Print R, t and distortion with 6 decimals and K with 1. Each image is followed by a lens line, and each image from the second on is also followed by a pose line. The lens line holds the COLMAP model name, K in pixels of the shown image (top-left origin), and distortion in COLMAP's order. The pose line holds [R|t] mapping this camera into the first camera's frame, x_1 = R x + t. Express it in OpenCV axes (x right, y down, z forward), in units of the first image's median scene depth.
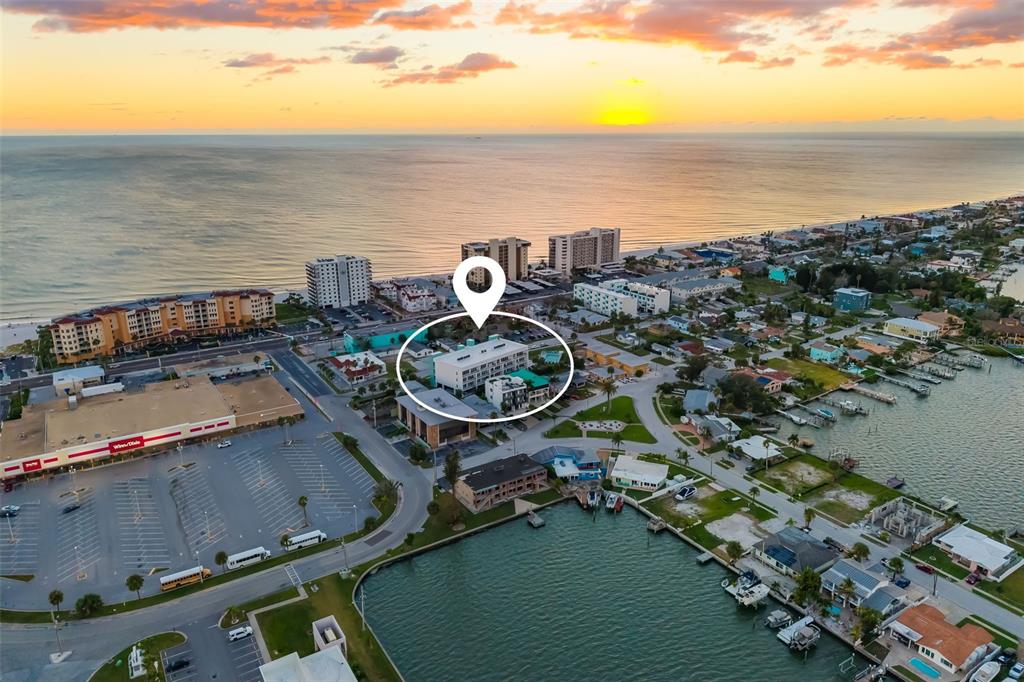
lens RADIAL K [[686.8, 0, 514.5], [0, 686.8, 296.0], [0, 0, 1]] dist [0.008947, -0.003454]
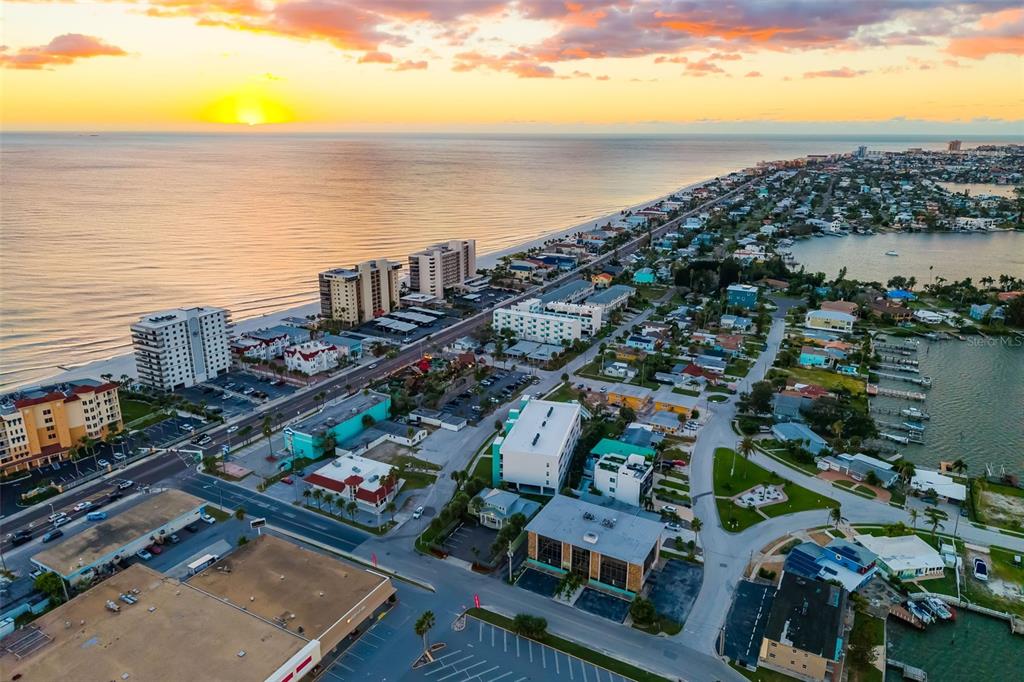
lens RADIAL K [[674.0, 0, 512.0], [0, 674.0, 341.0], [0, 0, 1]] dist [-0.000687, 0.000210]
pose [[0.879853, -0.133589, 0.456084, -0.309354], [0.102868, 0.990462, 0.091665, -0.061638], [-0.463979, -0.033735, 0.885204, 0.297358]]
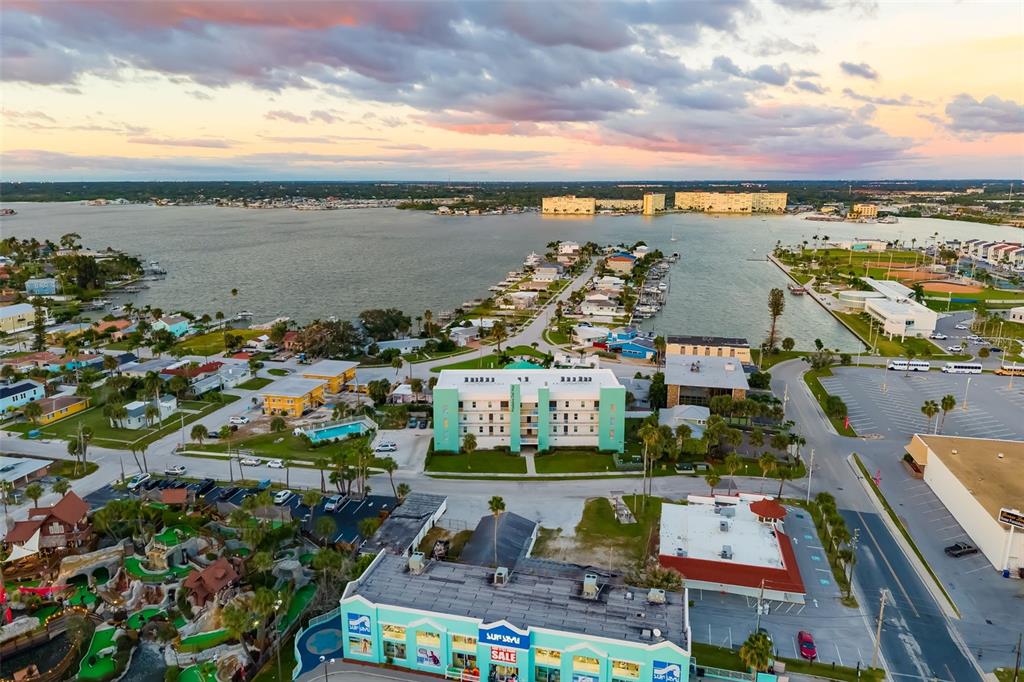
lens RADIAL K [[674.0, 0, 512.0], [0, 674.0, 341.0], [0, 0, 1]] dist [-0.000687, 0.000210]
pose [[-0.685282, -0.156229, 0.711323, -0.308776], [0.179623, 0.910289, 0.372975, -0.105257], [-0.705779, 0.383363, -0.595742, 1.013965]]
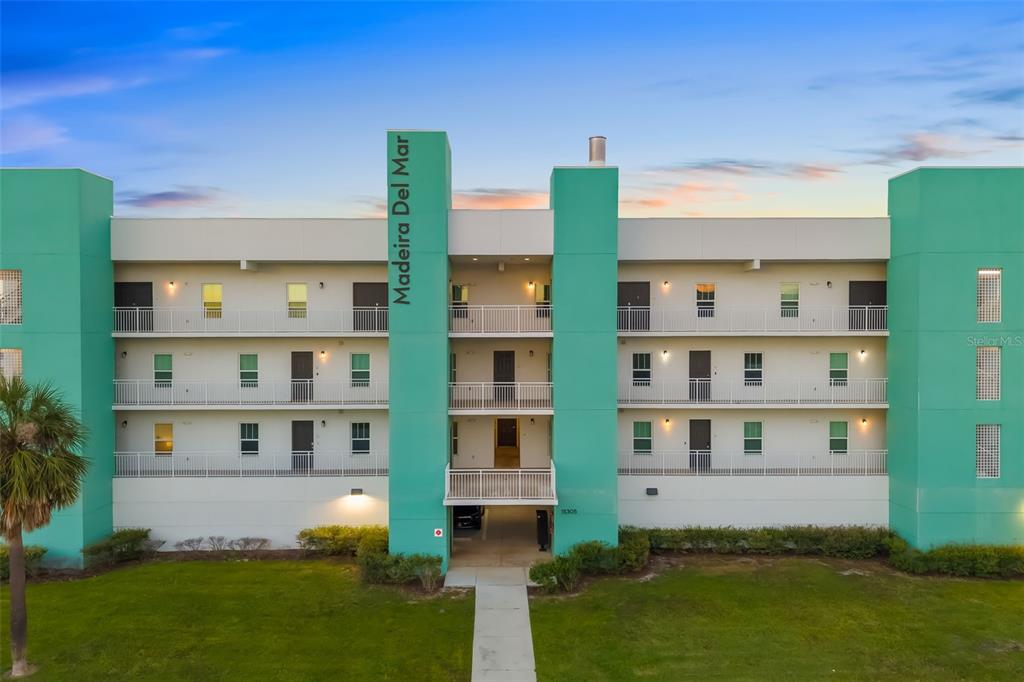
lens RADIAL K [[674.0, 0, 512.0], [0, 674.0, 341.0], [0, 0, 1]] dist [-0.000687, 0.000210]
pose [[-0.679248, 0.006250, 0.733882, -0.108213], [0.181790, 0.970234, 0.159994, 0.060282], [-0.711038, 0.242088, -0.660166, 0.845941]]
